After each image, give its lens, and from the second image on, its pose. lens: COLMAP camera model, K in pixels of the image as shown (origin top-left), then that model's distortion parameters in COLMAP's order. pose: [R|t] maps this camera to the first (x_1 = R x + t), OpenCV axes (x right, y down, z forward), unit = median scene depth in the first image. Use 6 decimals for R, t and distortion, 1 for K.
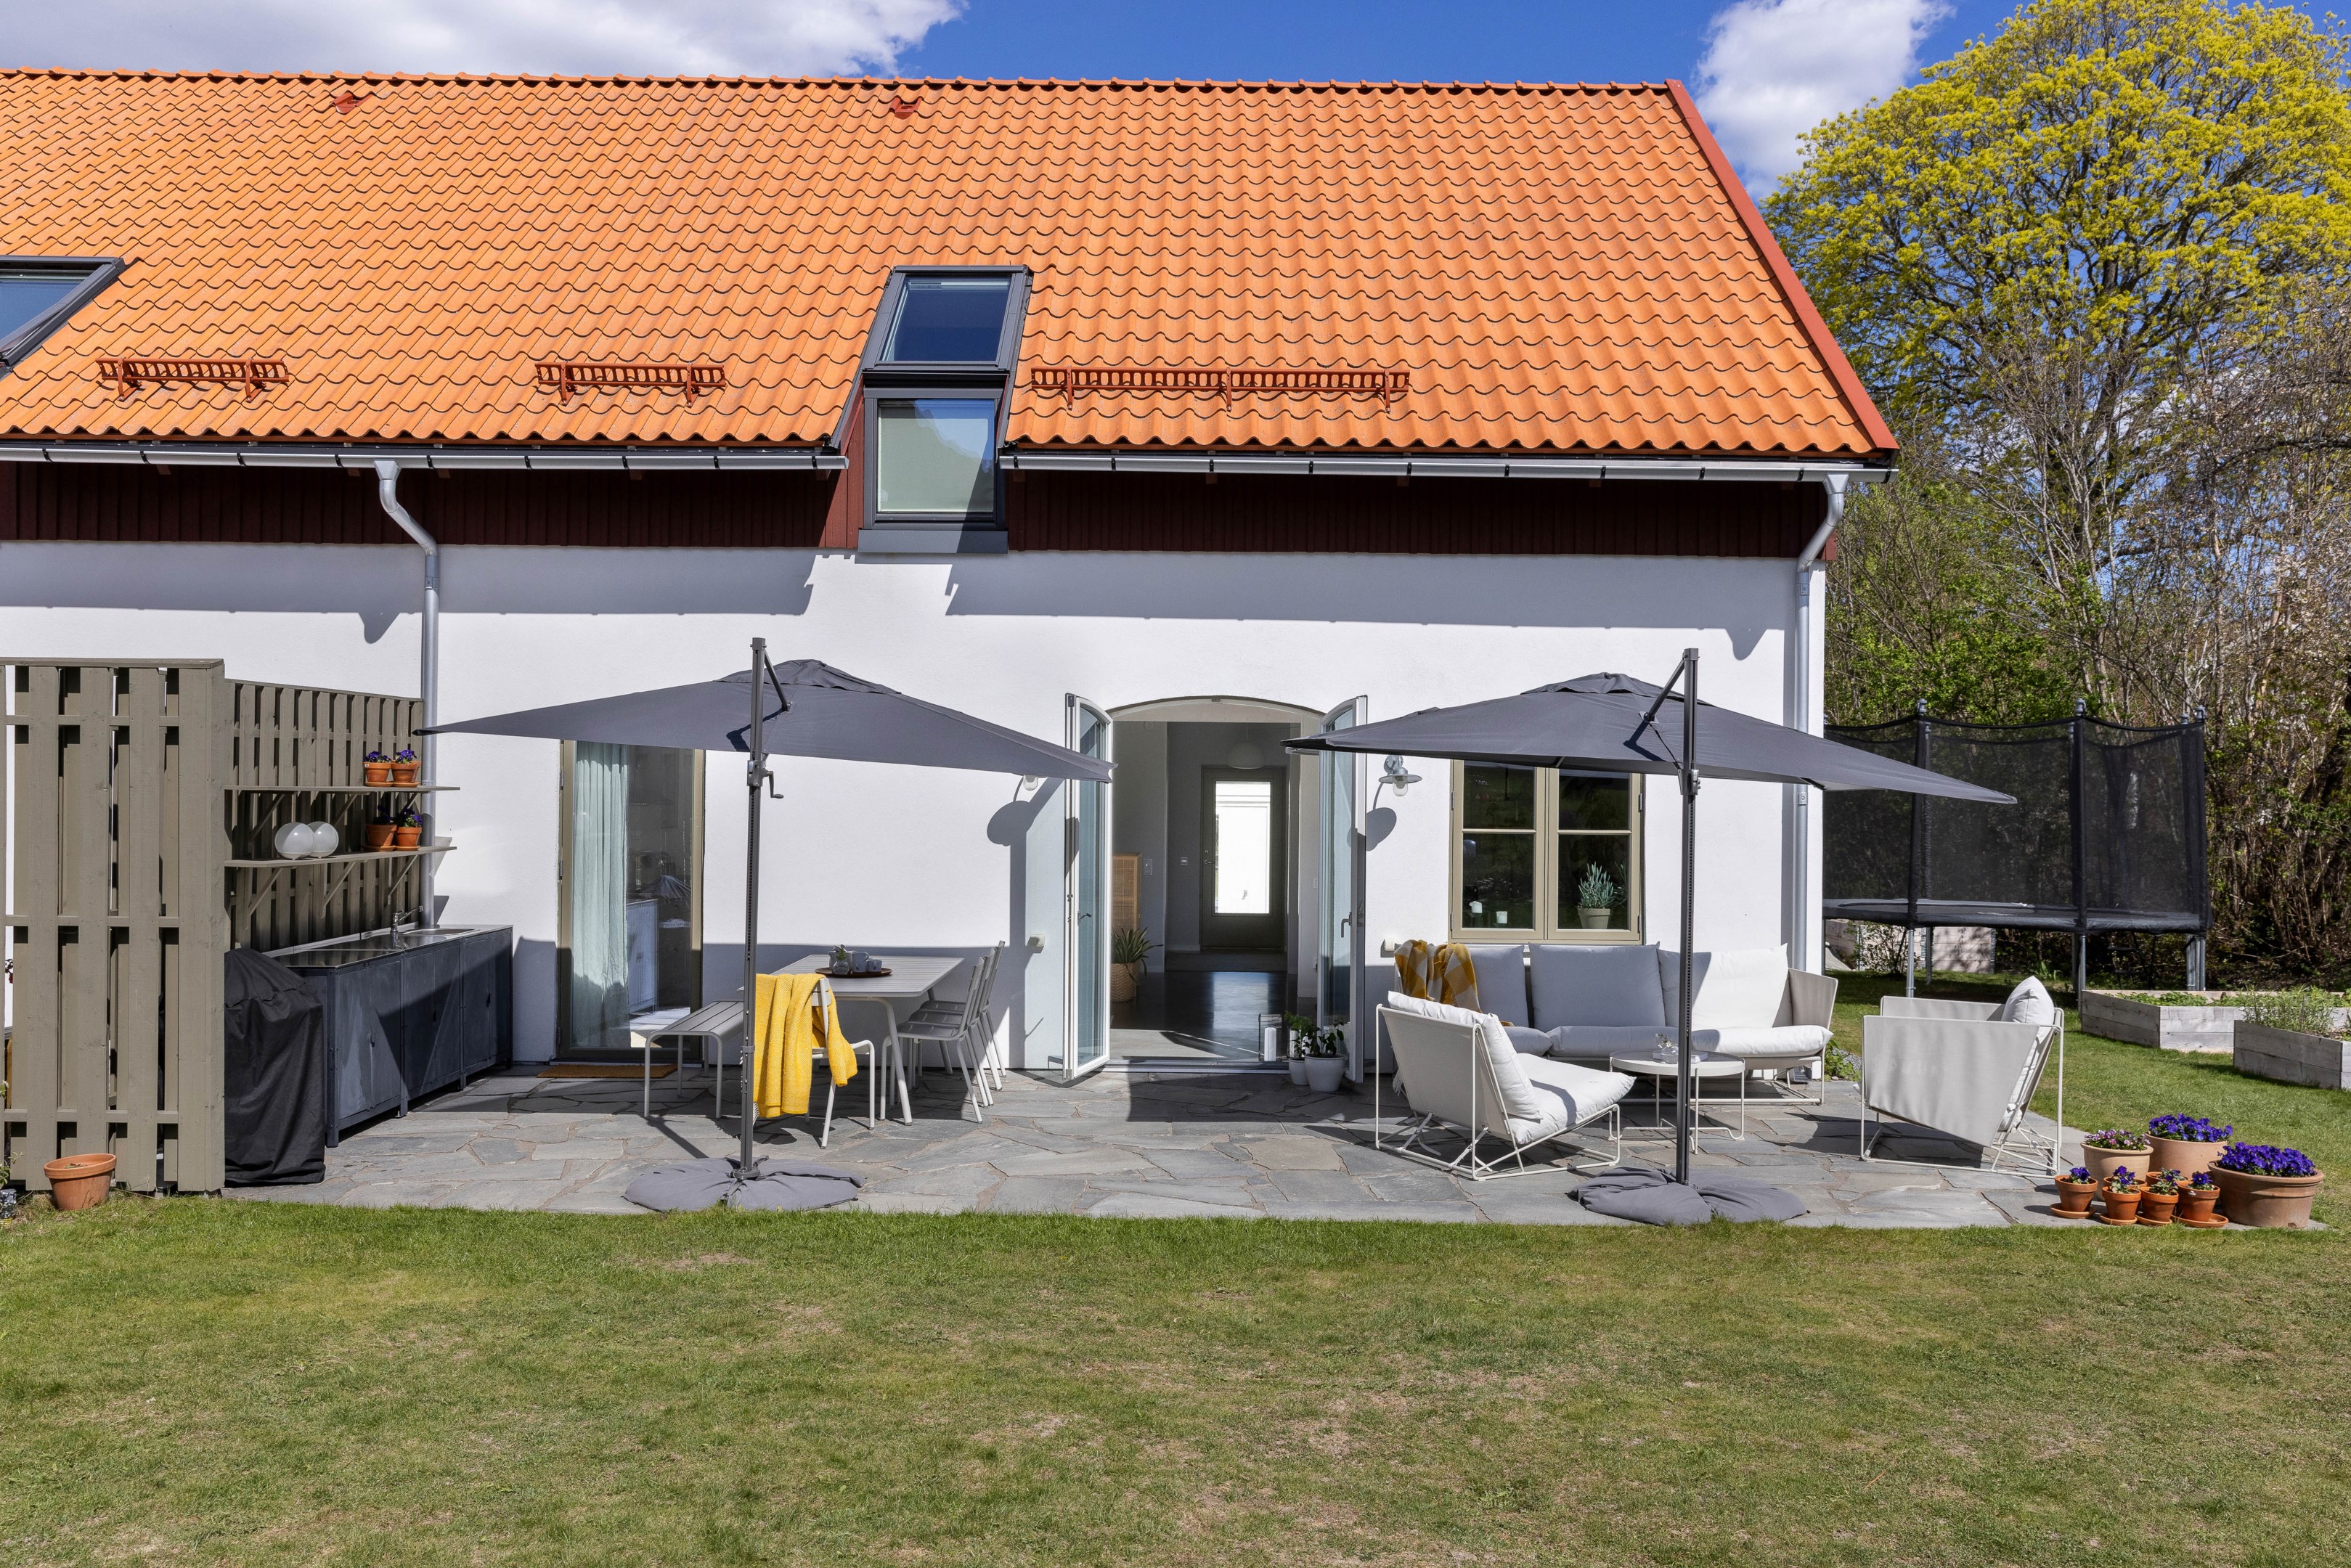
lens RADIAL K [[1936.7, 0, 1175.5], [0, 1936.7, 784.0], [0, 0, 1]] dist [0.010392, 0.000838]
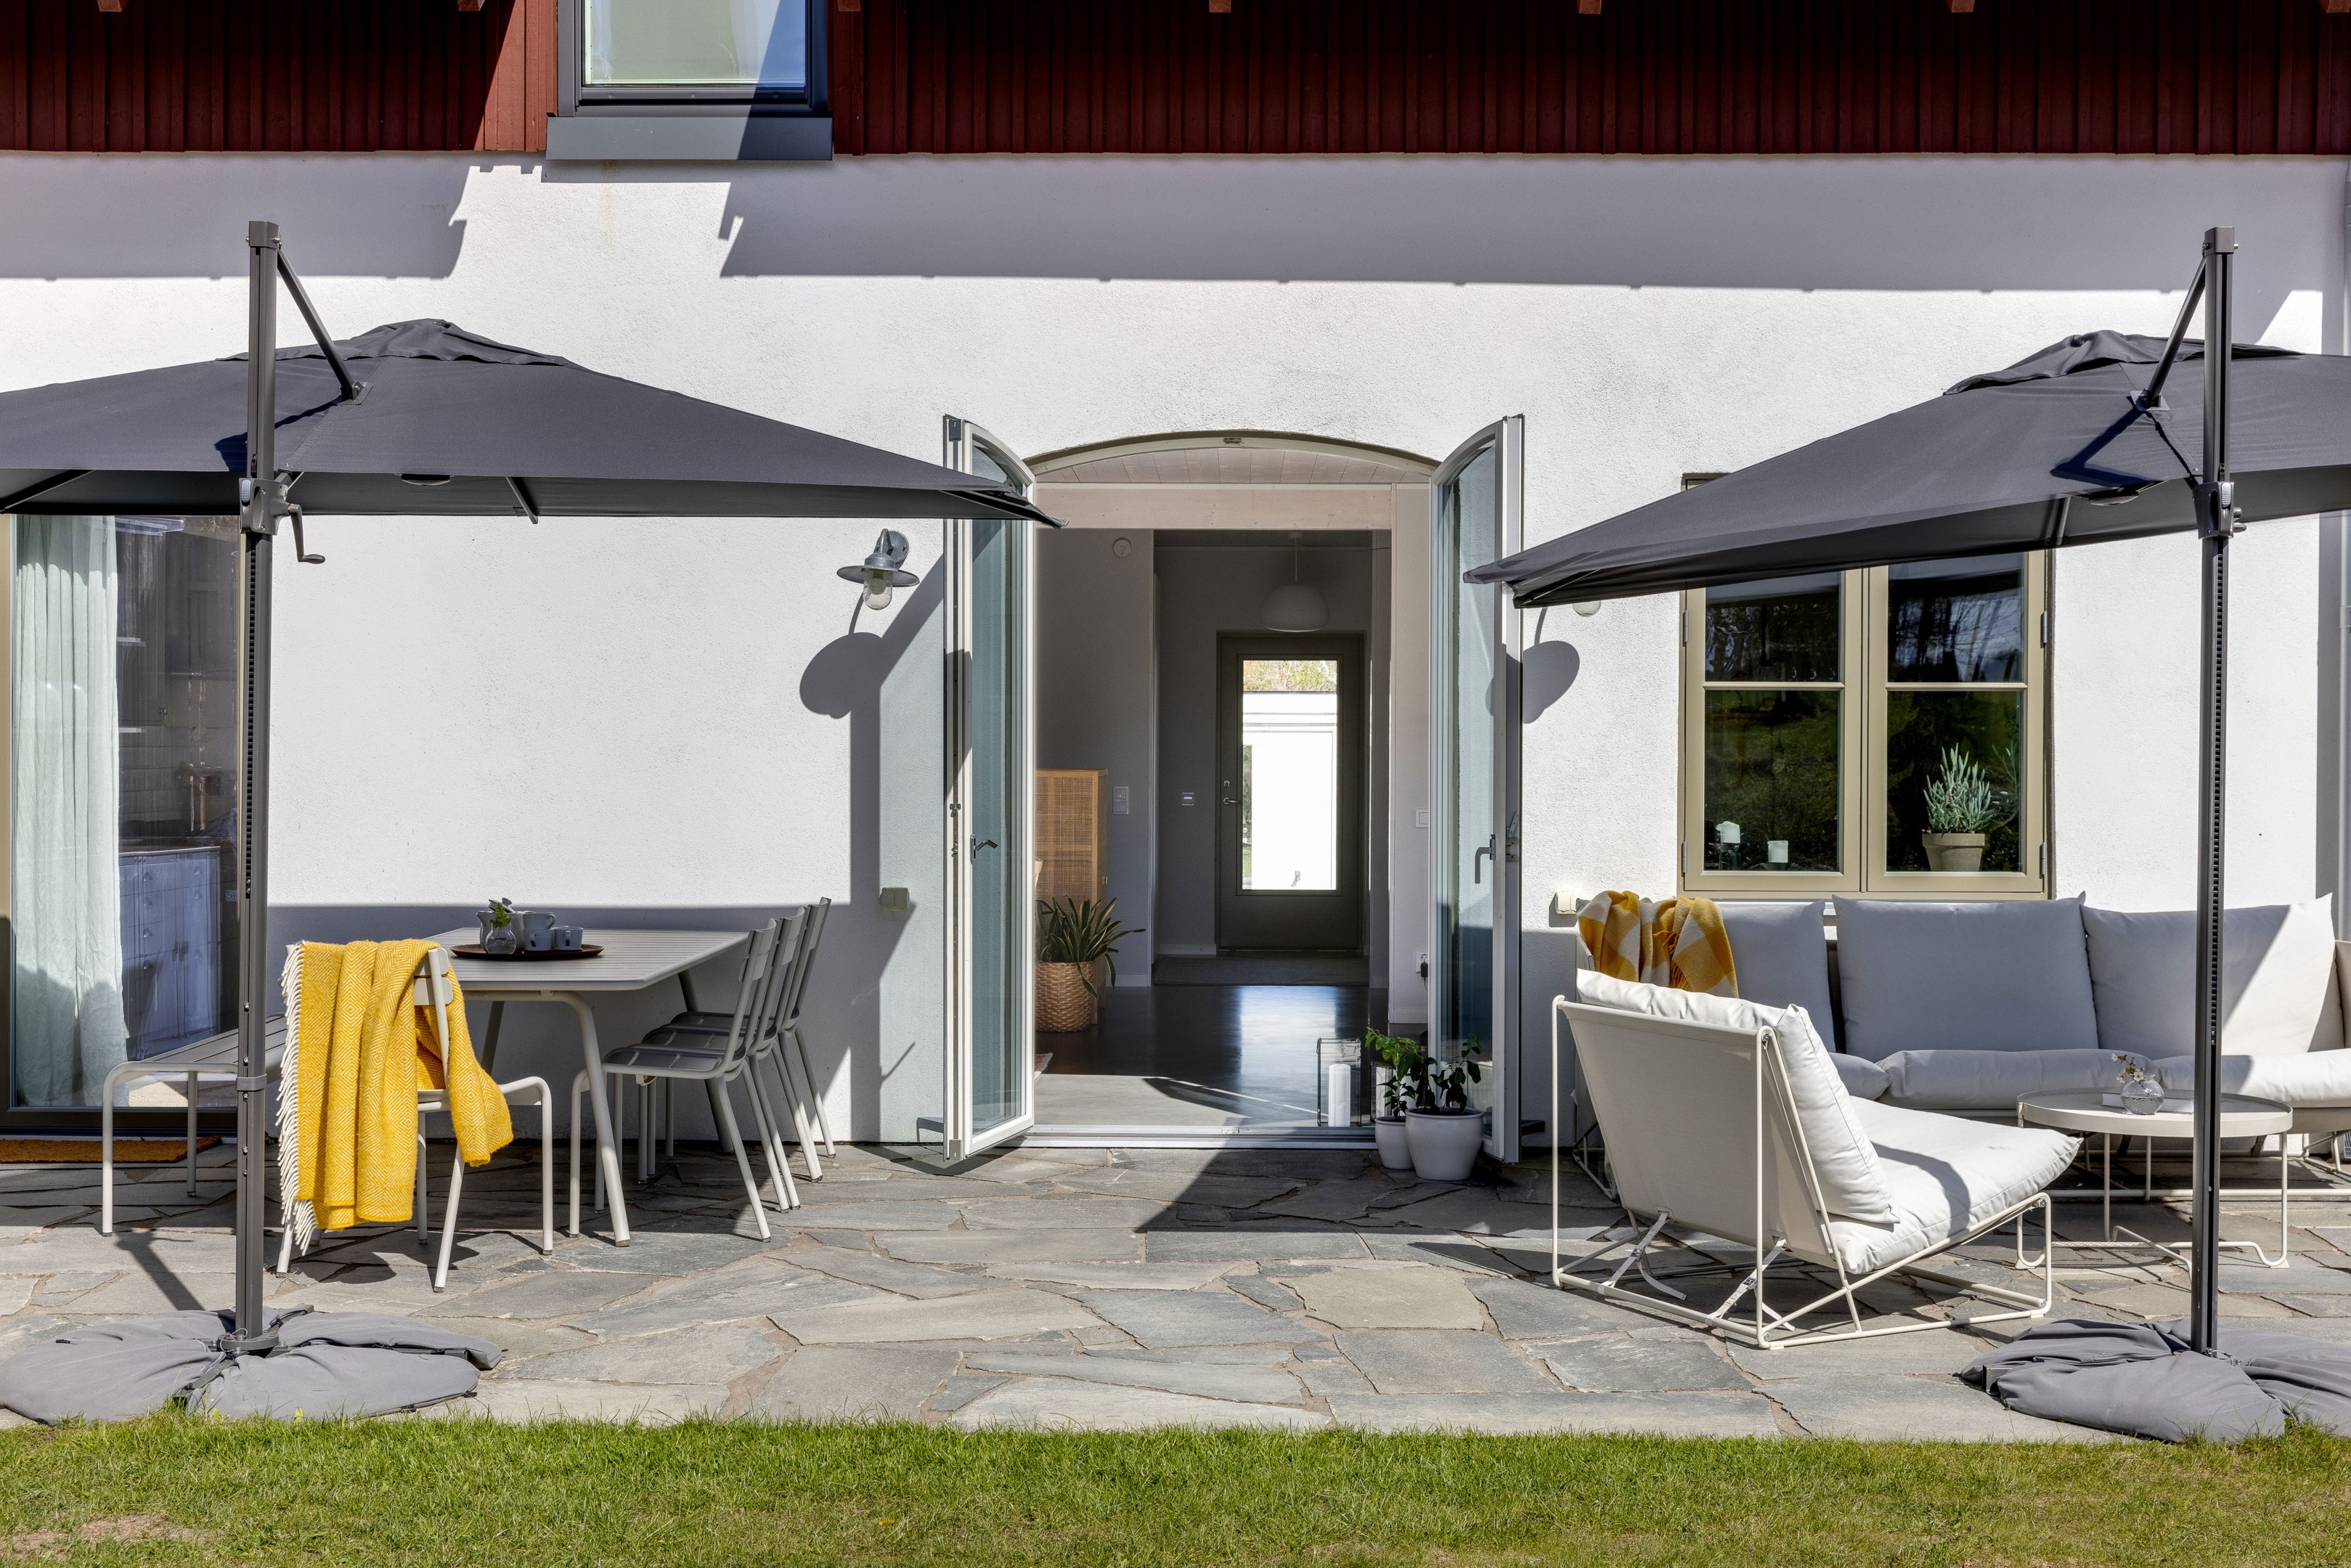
lens RADIAL K [[2874.6, 0, 1175.5], [0, 2874.6, 784.0], [0, 0, 1]] dist [0.012779, 0.013737]
pose [[0.999951, -0.006149, -0.007816, 0.013123], [0.006189, 0.999968, 0.005015, 0.054992], [0.007785, -0.005063, 0.999957, 0.261889]]
